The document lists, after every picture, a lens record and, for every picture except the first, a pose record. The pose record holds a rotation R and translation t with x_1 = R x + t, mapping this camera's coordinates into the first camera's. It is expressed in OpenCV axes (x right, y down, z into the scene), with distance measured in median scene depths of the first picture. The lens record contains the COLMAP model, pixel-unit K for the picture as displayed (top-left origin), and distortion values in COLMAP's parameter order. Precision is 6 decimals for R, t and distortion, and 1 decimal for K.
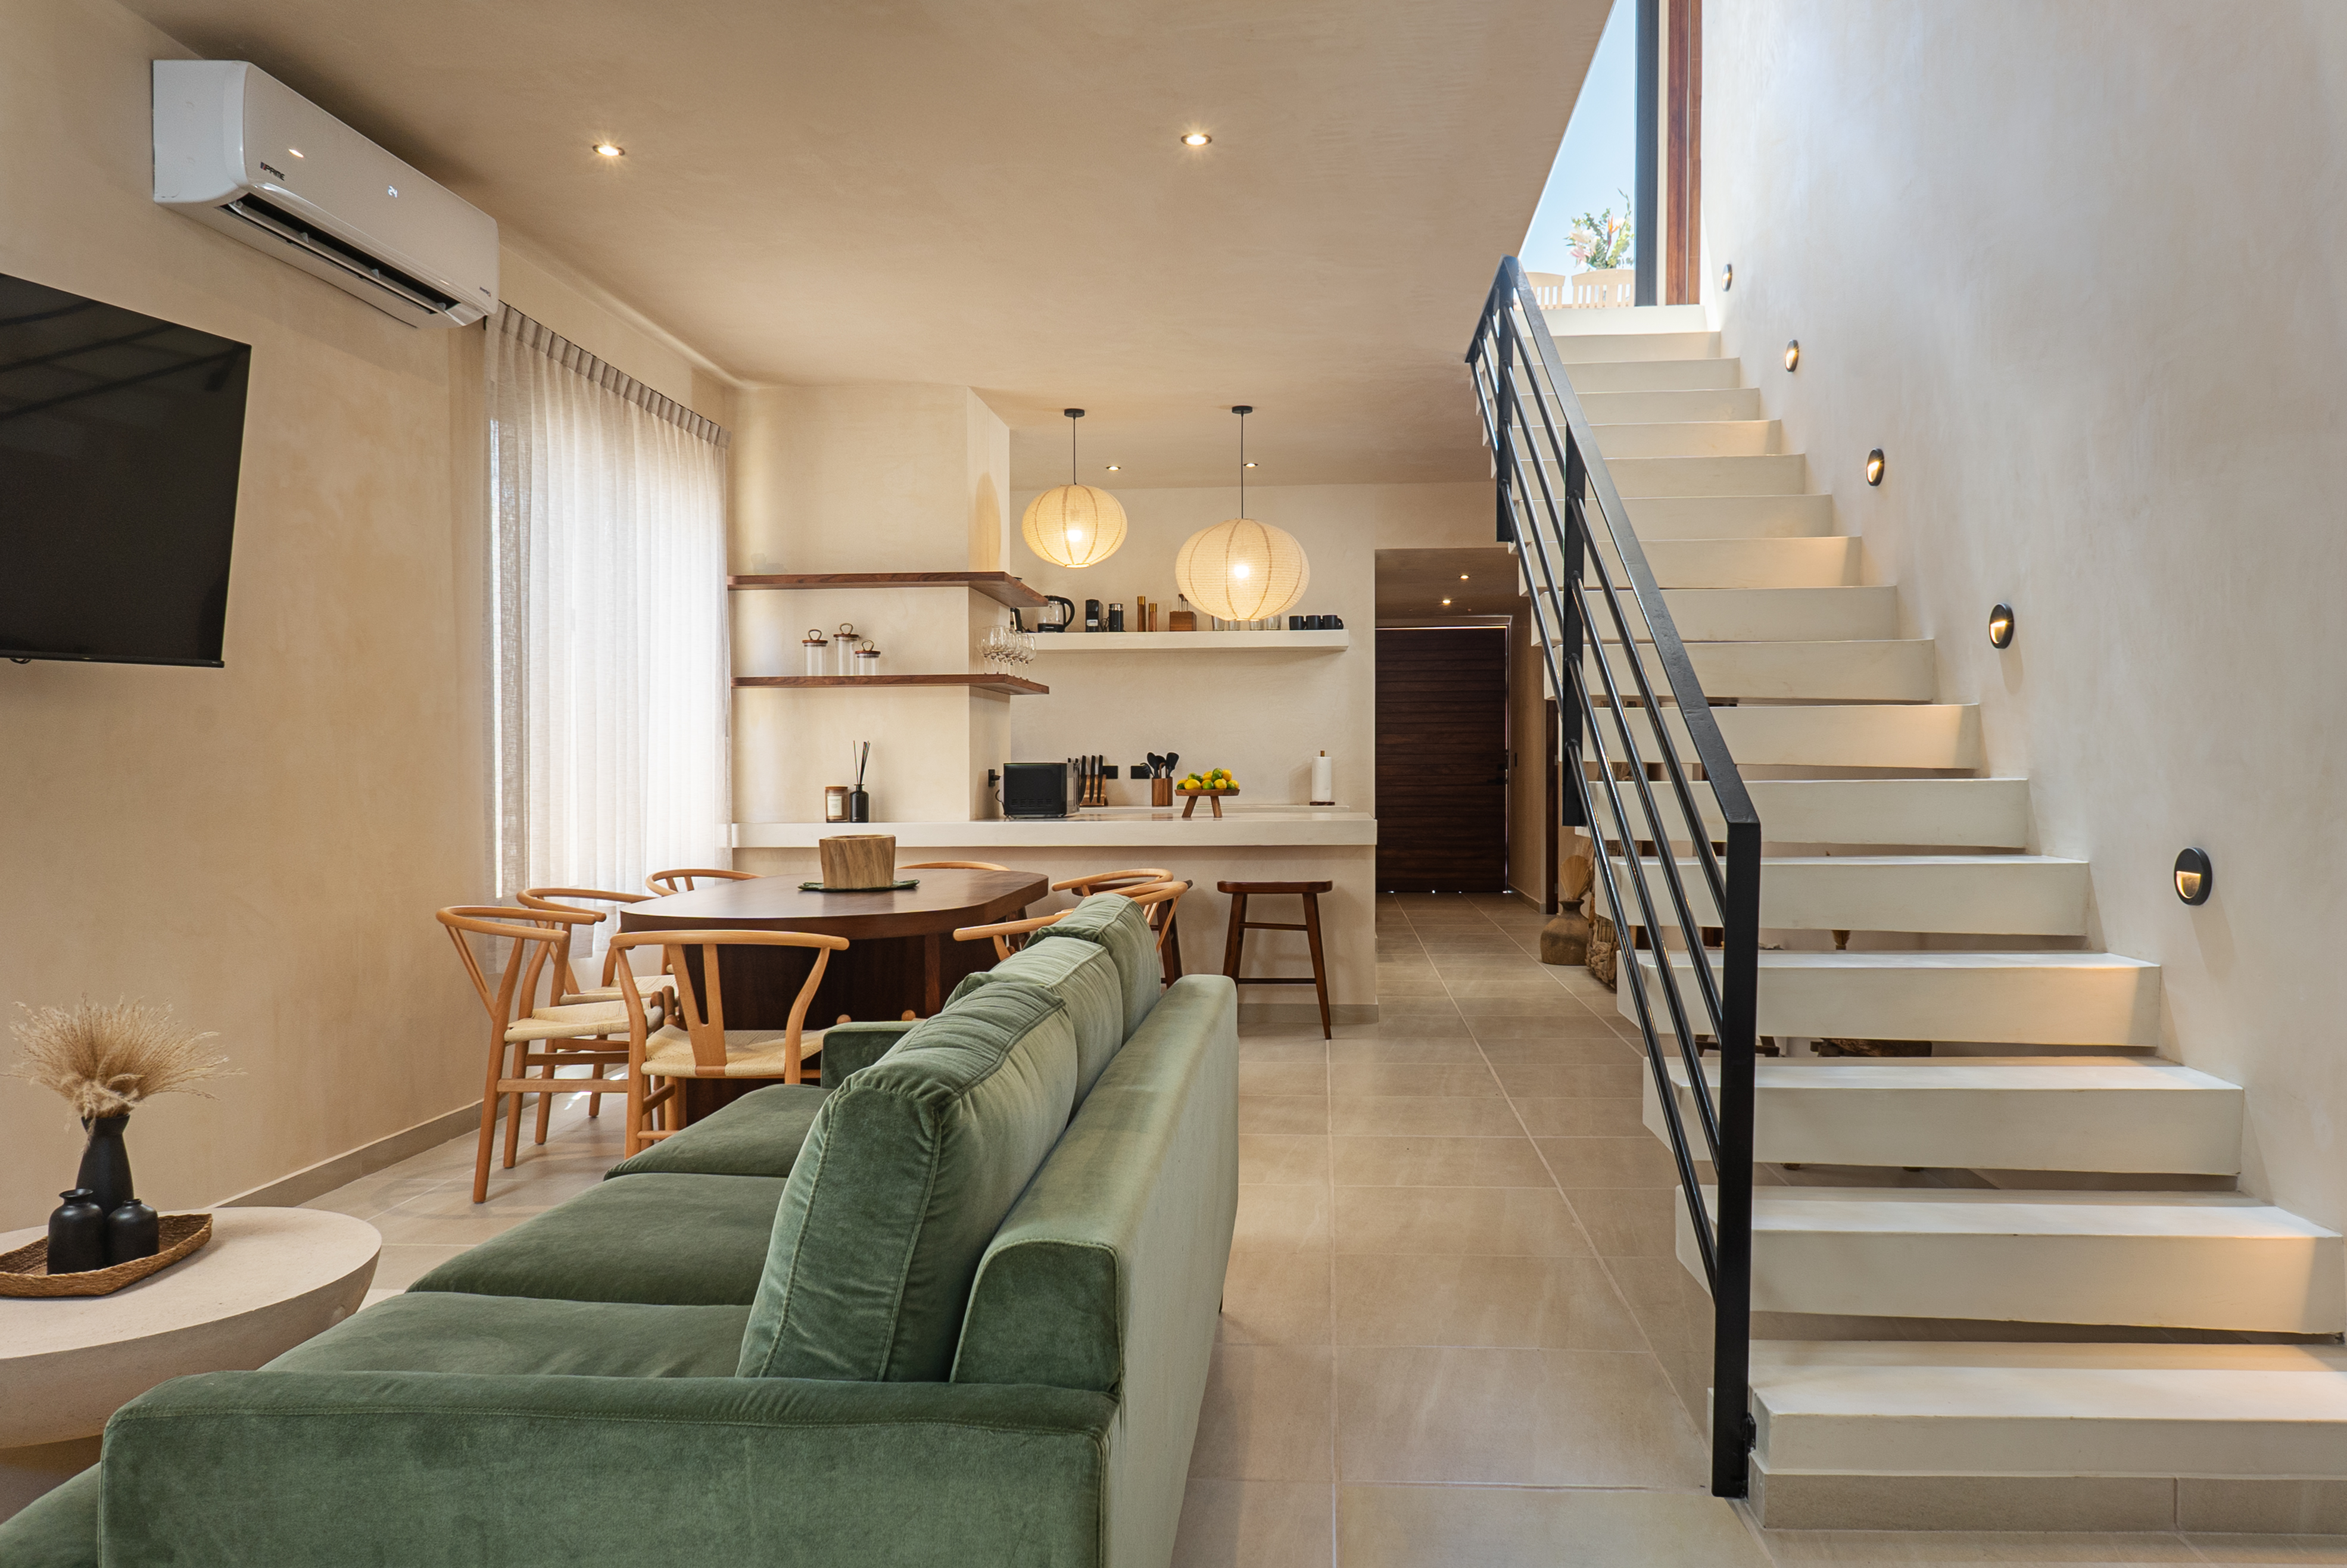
lens RADIAL K [[1625.5, 0, 1173.5], [0, 1625.5, 784.0], [0, 0, 1]] dist [0.040353, -0.003135]
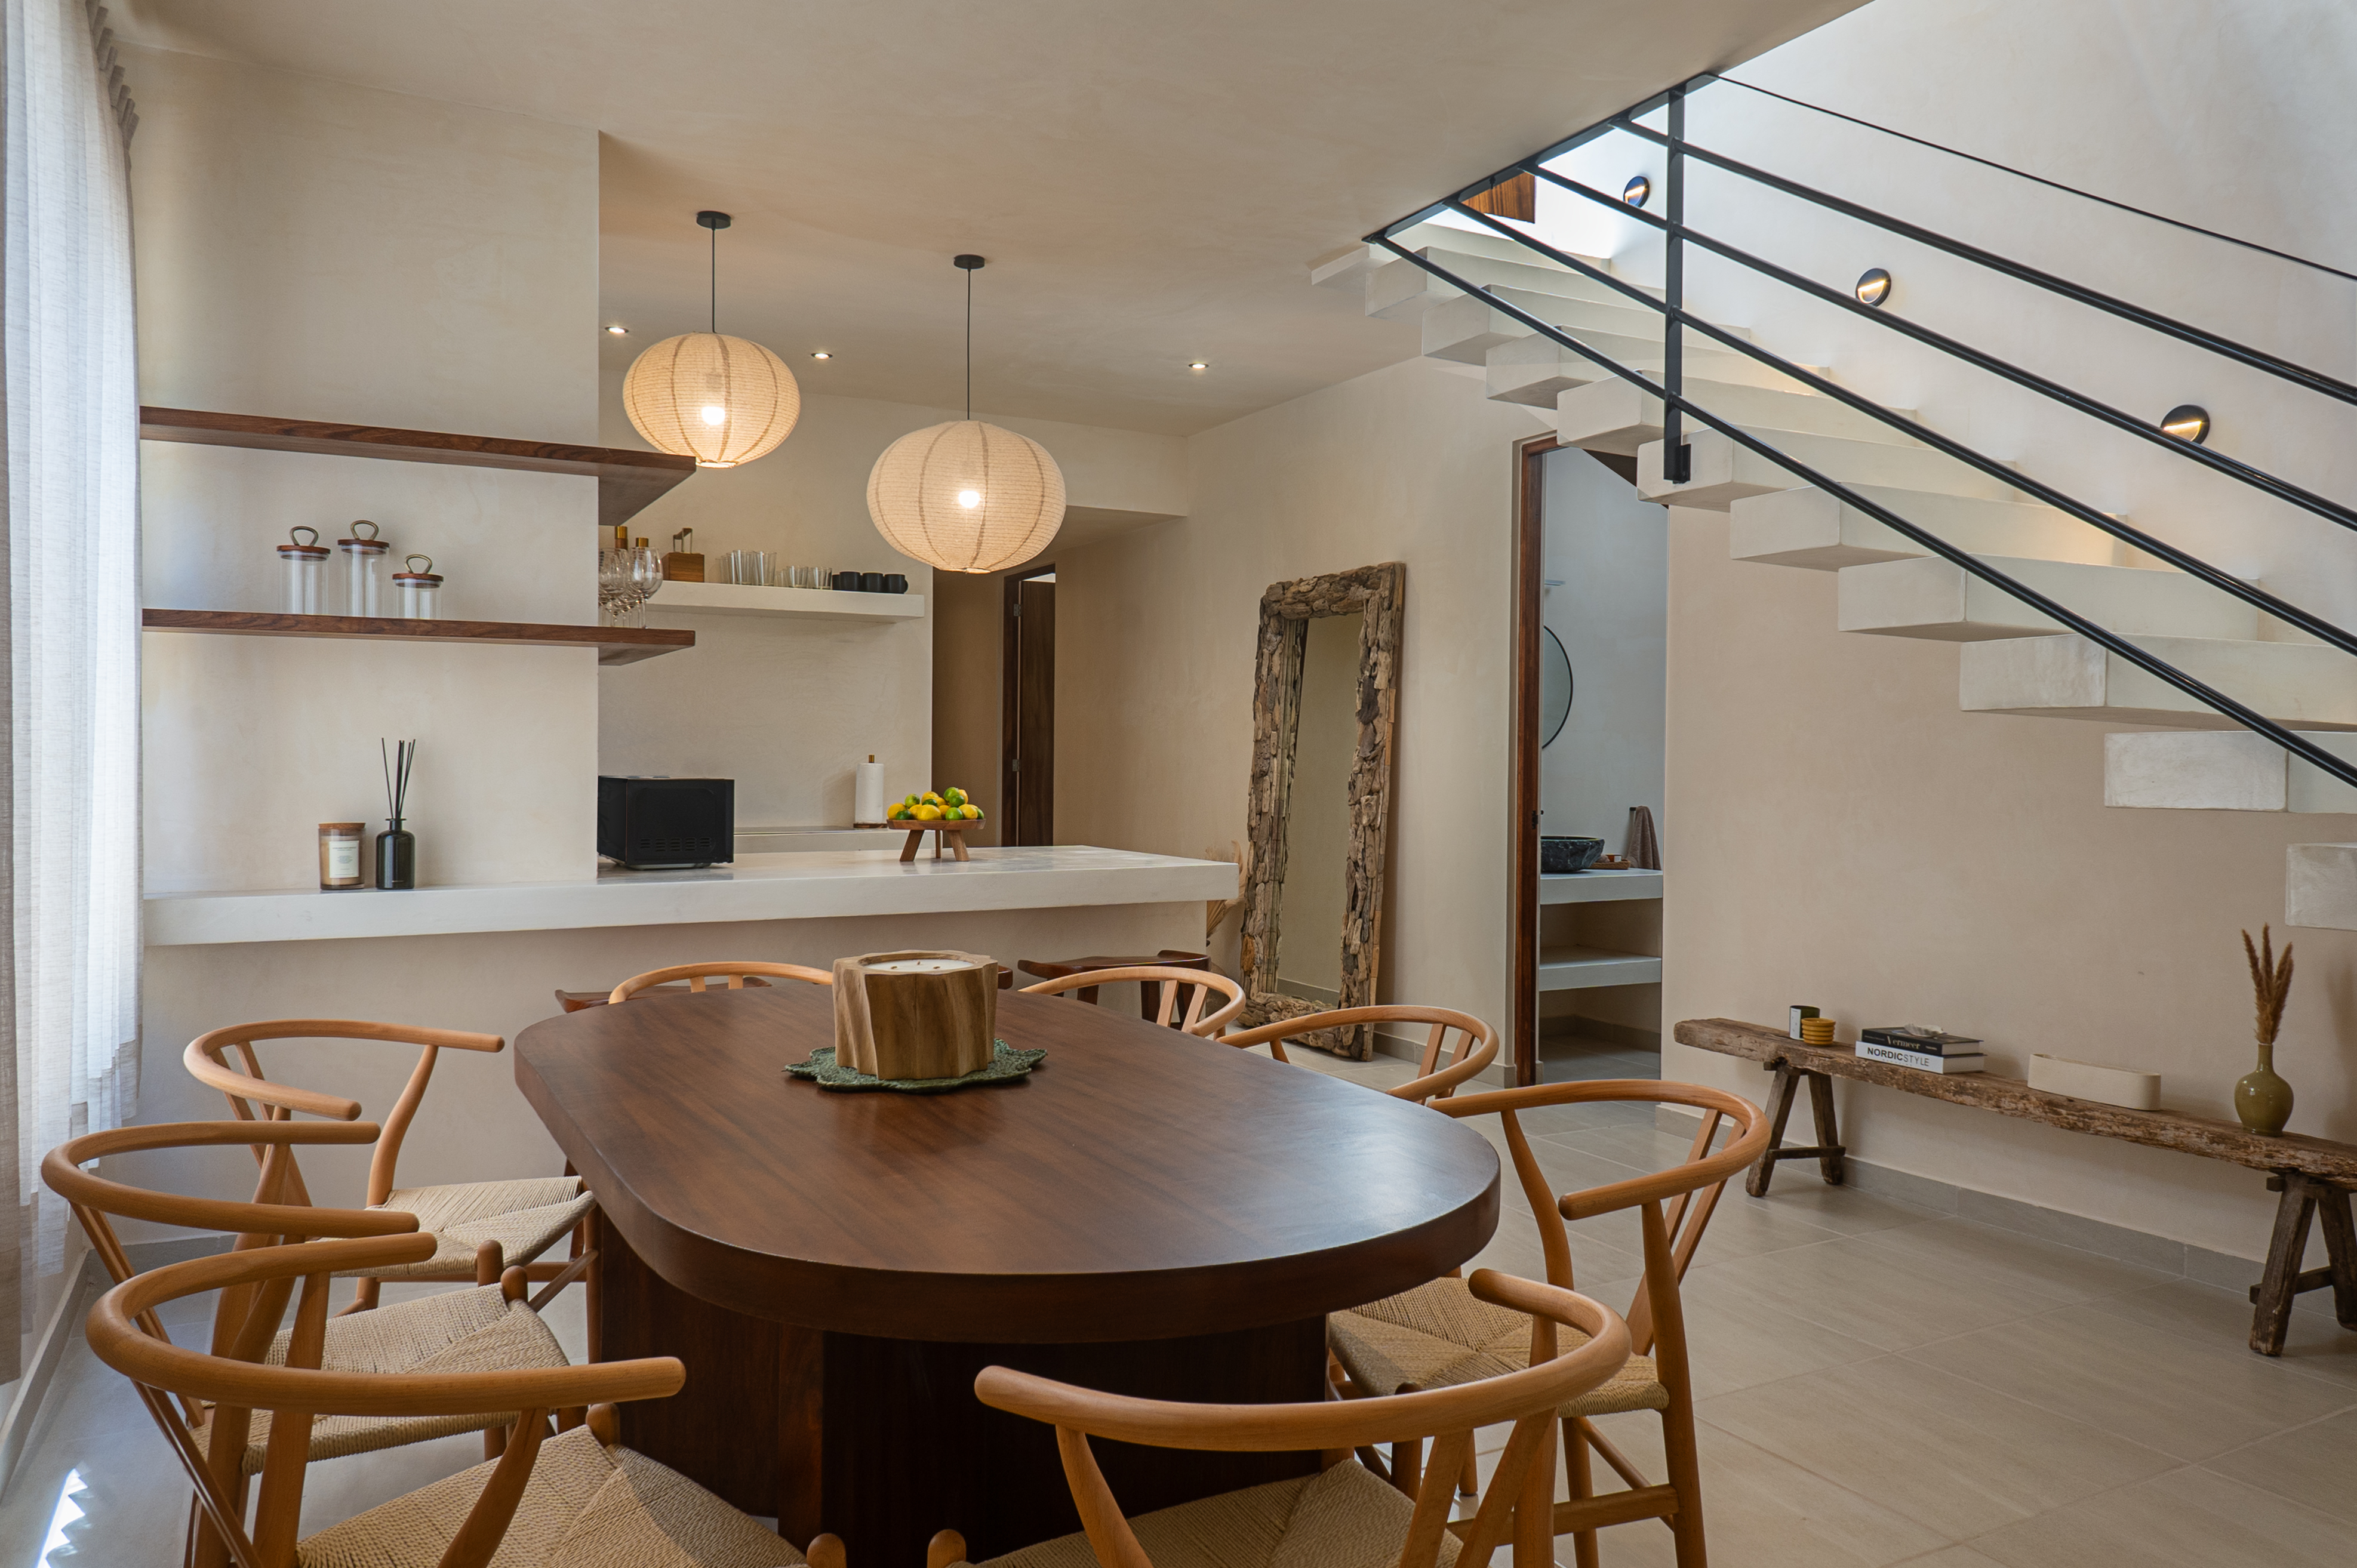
lens RADIAL K [[1632.3, 0, 1178.5], [0, 1632.3, 784.0], [0, 0, 1]] dist [0.040353, -0.003135]
pose [[0.834448, 0.002285, 0.551082, -0.276945], [-0.006877, 0.999957, 0.006268, -0.016593], [-0.551044, -0.009020, 0.834428, 0.395039]]
